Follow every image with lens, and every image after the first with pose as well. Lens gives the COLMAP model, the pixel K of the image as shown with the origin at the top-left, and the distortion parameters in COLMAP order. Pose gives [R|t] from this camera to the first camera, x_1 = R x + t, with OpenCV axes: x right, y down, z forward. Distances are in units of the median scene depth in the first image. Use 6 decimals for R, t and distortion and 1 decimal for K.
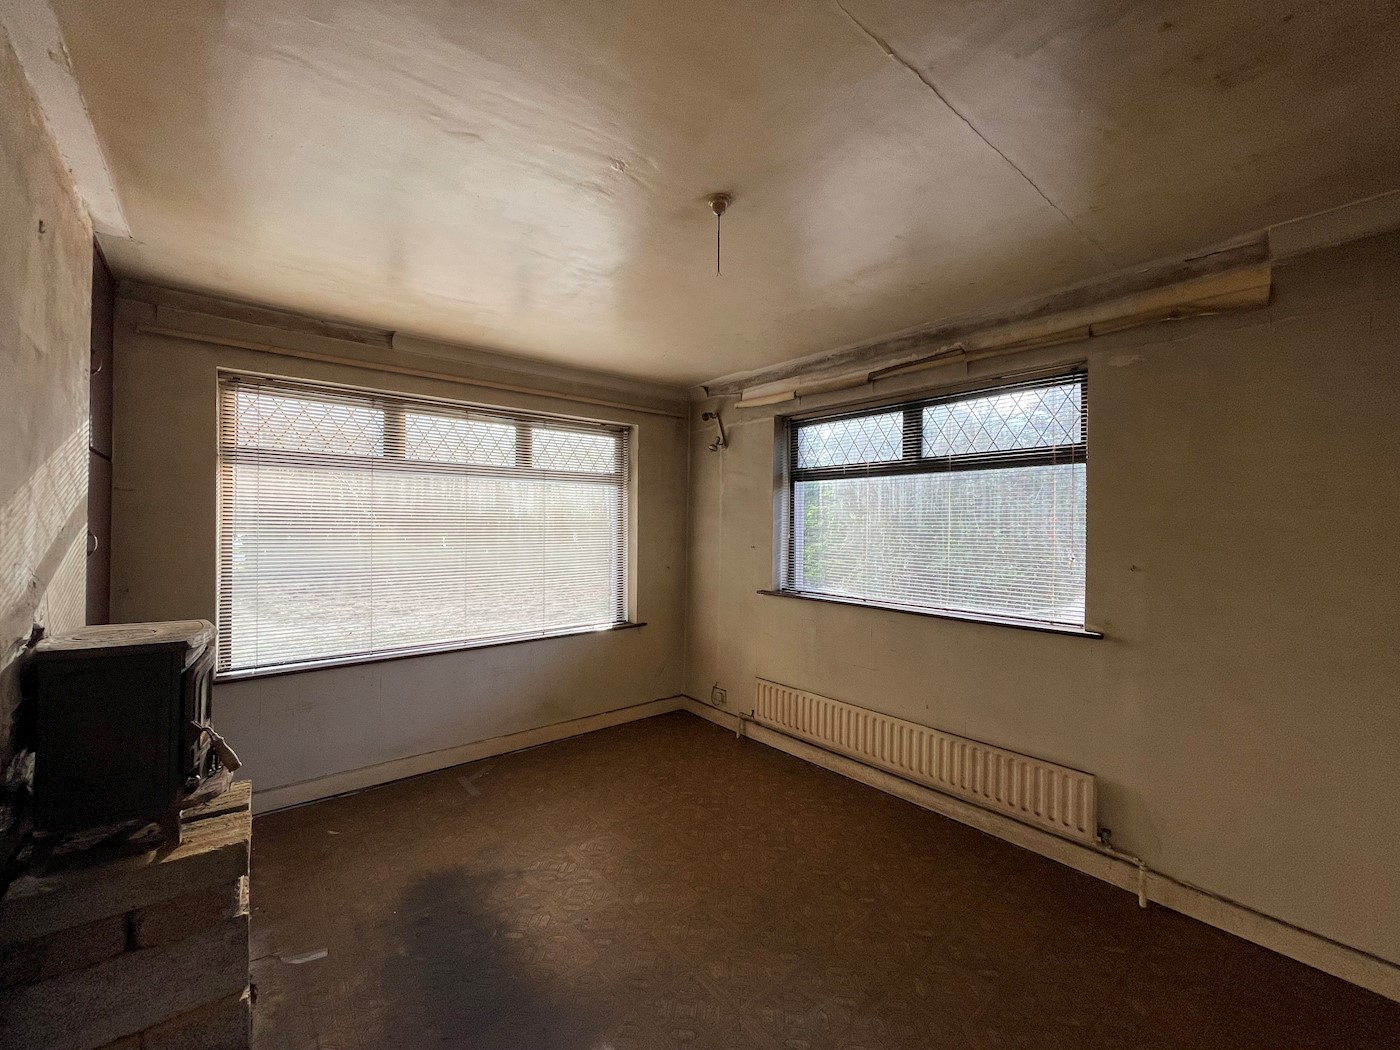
lens RADIAL K [[565.2, 0, 699.3], [0, 565.2, 528.7], [0, 0, 1]] dist [0.001453, 0.000027]
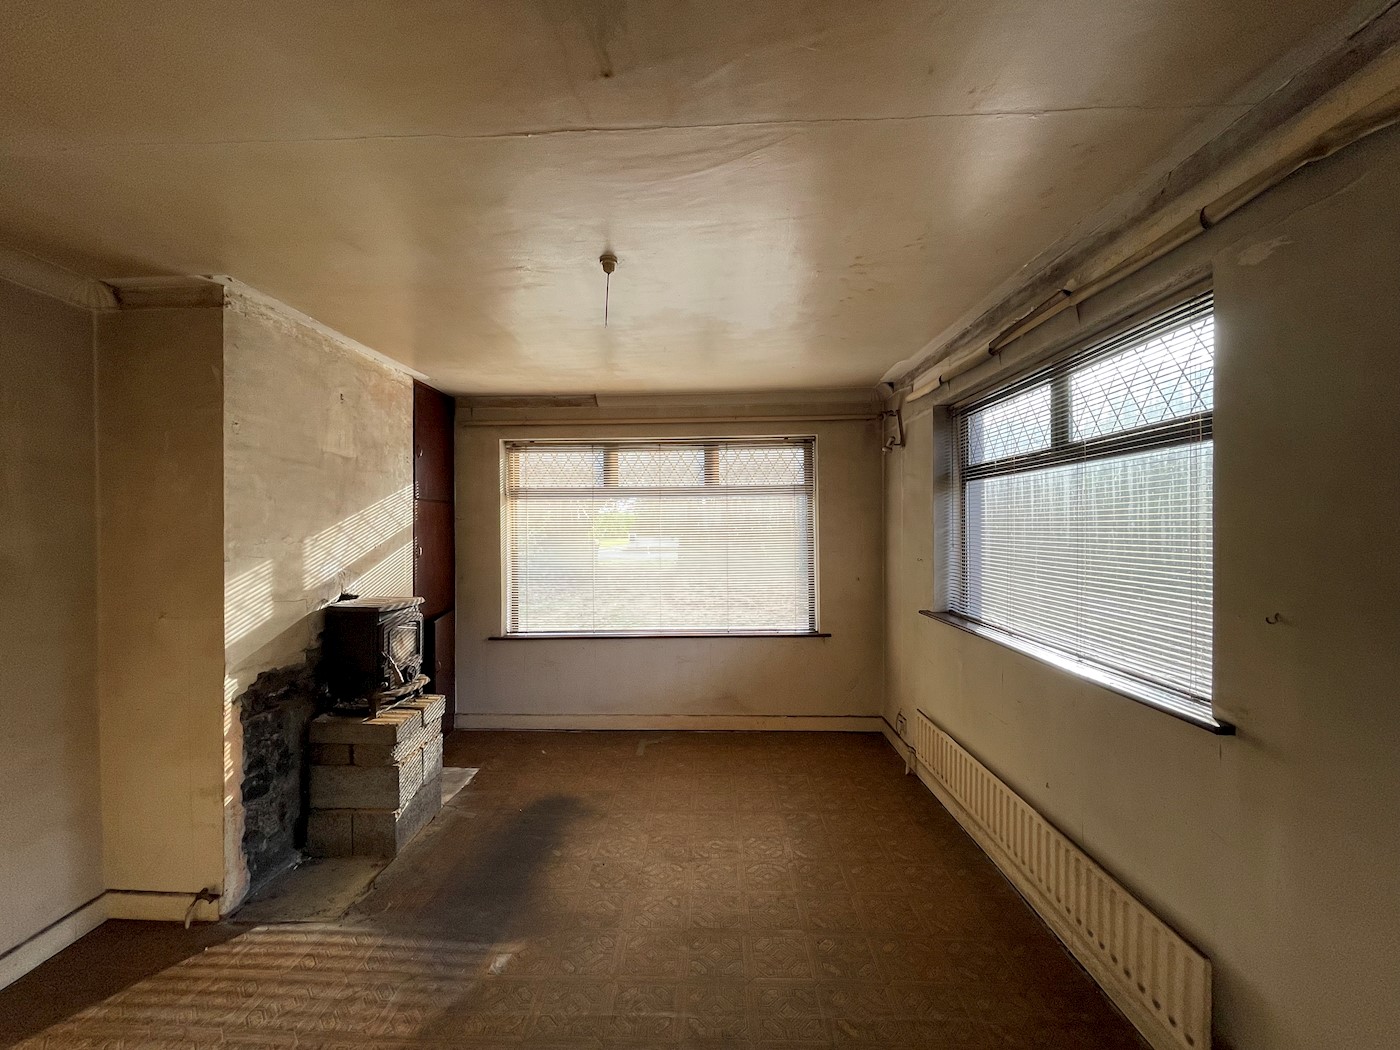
lens RADIAL K [[565.2, 0, 696.7], [0, 565.2, 527.1], [0, 0, 1]] dist [0.001453, 0.000027]
pose [[0.750845, -0.014386, -0.660322, 0.492766], [0.009308, 0.999894, -0.011200, -0.013615], [0.660413, 0.002263, 0.750899, 0.138296]]
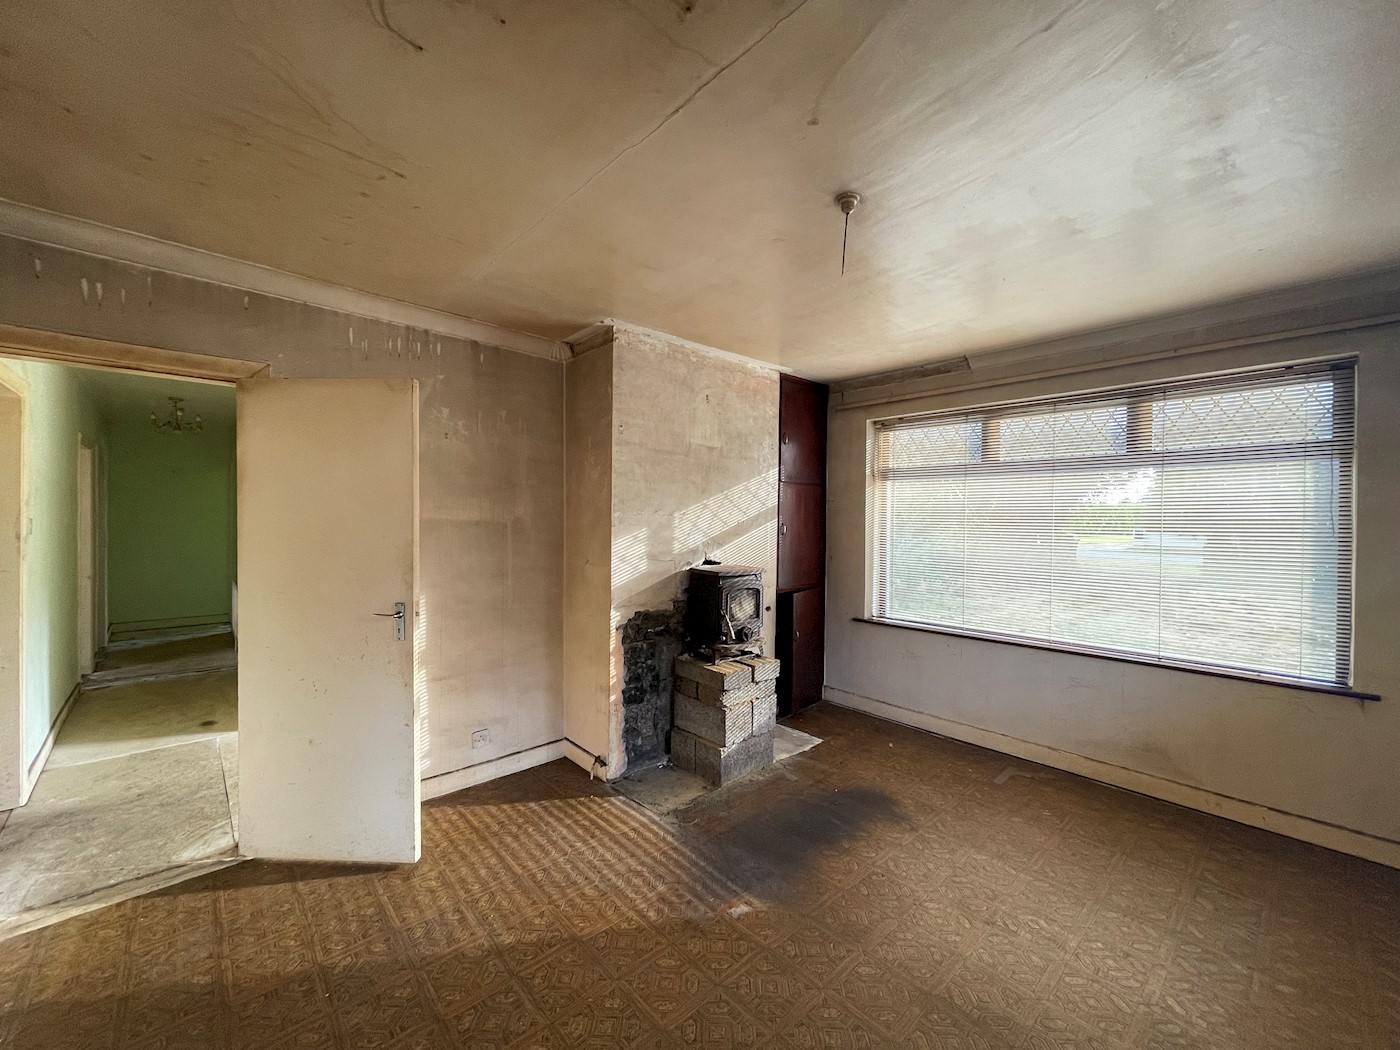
lens RADIAL K [[565.2, 0, 695.1], [0, 565.2, 526.0], [0, 0, 1]] dist [0.001453, 0.000027]
pose [[0.048639, 0.005749, -0.998800, 0.563397], [-0.017243, 0.999839, 0.004915, 0.007065], [0.998668, 0.016983, 0.048730, 0.365602]]
